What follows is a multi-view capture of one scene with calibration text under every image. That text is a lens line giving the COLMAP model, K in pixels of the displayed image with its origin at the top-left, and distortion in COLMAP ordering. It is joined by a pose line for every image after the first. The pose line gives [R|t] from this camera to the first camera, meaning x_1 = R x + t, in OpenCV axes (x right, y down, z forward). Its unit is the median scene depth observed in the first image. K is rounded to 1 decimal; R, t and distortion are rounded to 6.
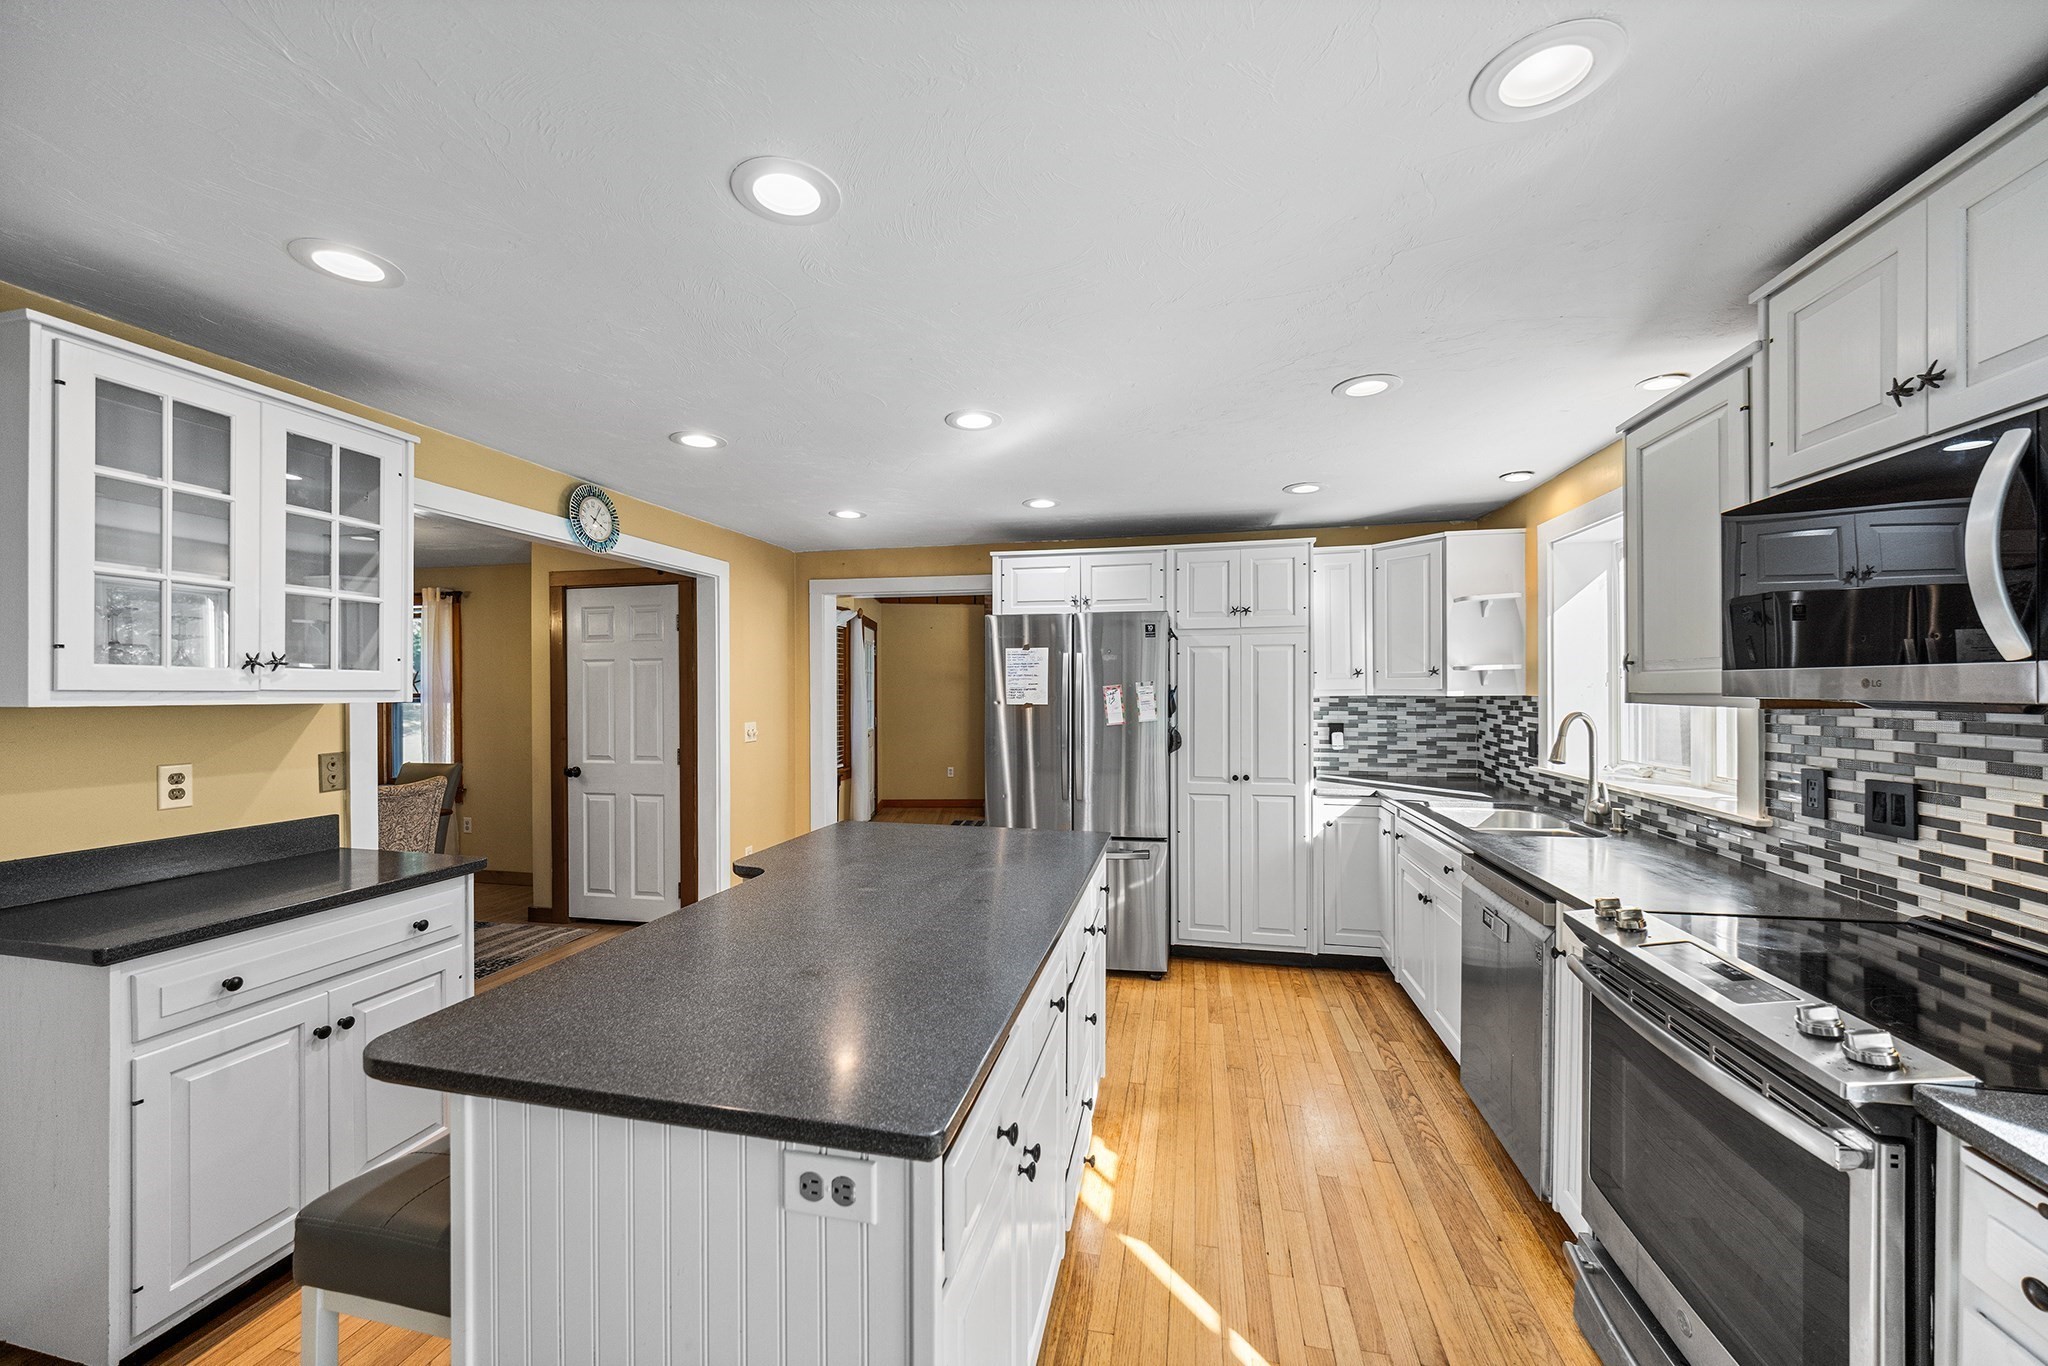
lens RADIAL K [[770.7, 0, 1020.1], [0, 770.7, 689.3], [0, 0, 1]] dist [0.000215, -0.000007]
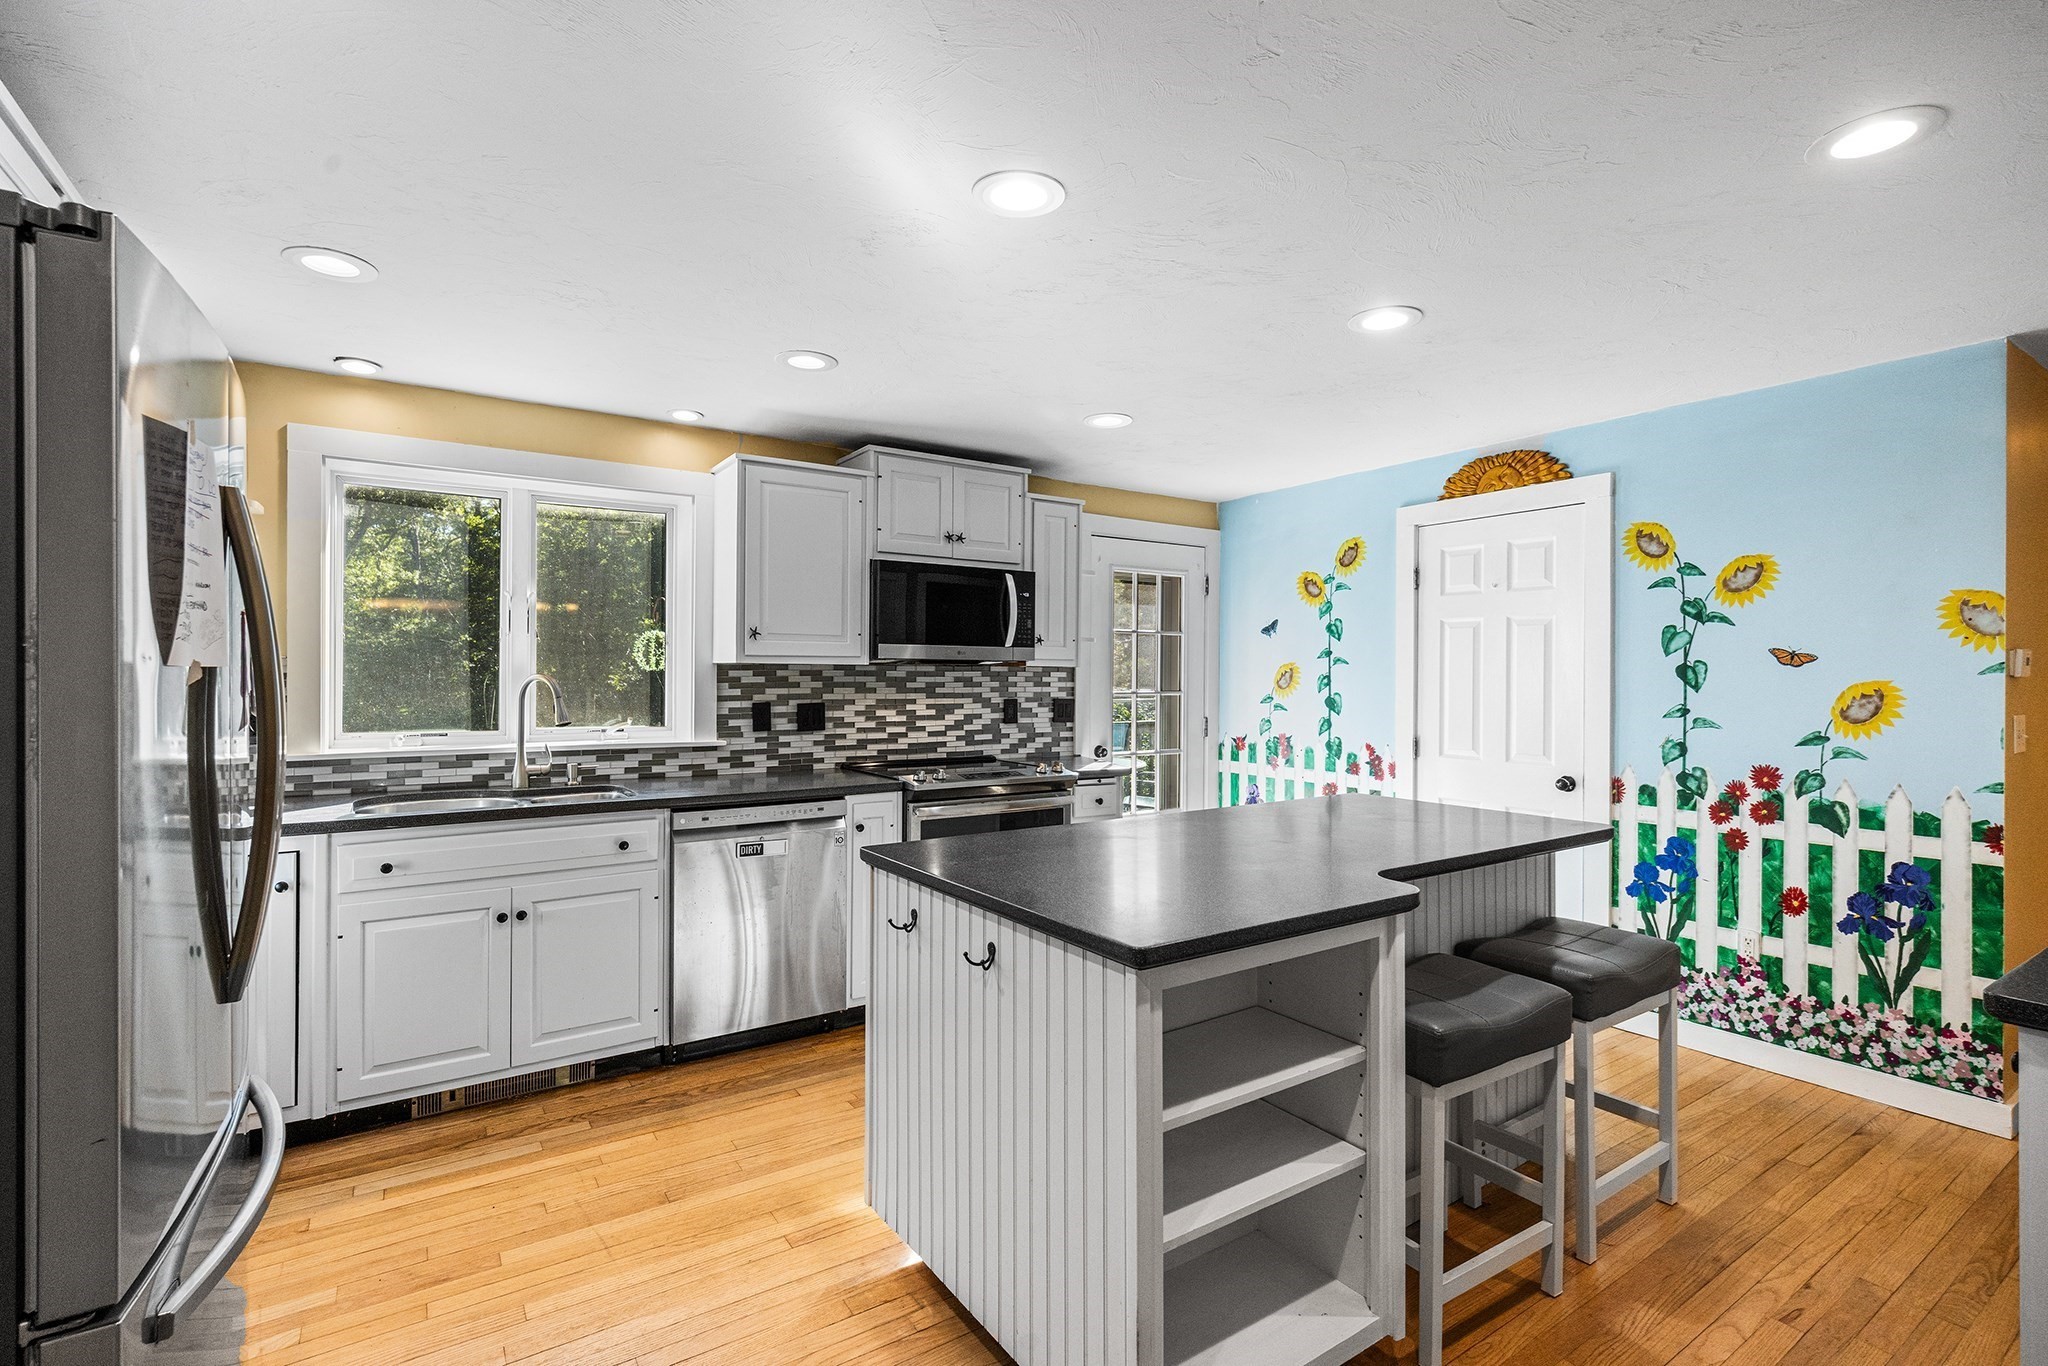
lens RADIAL K [[936.6, 0, 1019.5], [0, 936.6, 676.7], [0, 0, 1]] dist [-0.000263, -0.000025]
pose [[-0.721346, -0.003442, 0.692566, -0.821359], [-0.002313, 0.999994, 0.002561, 0.043498], [-0.692571, 0.000246, -0.721350, 2.185001]]
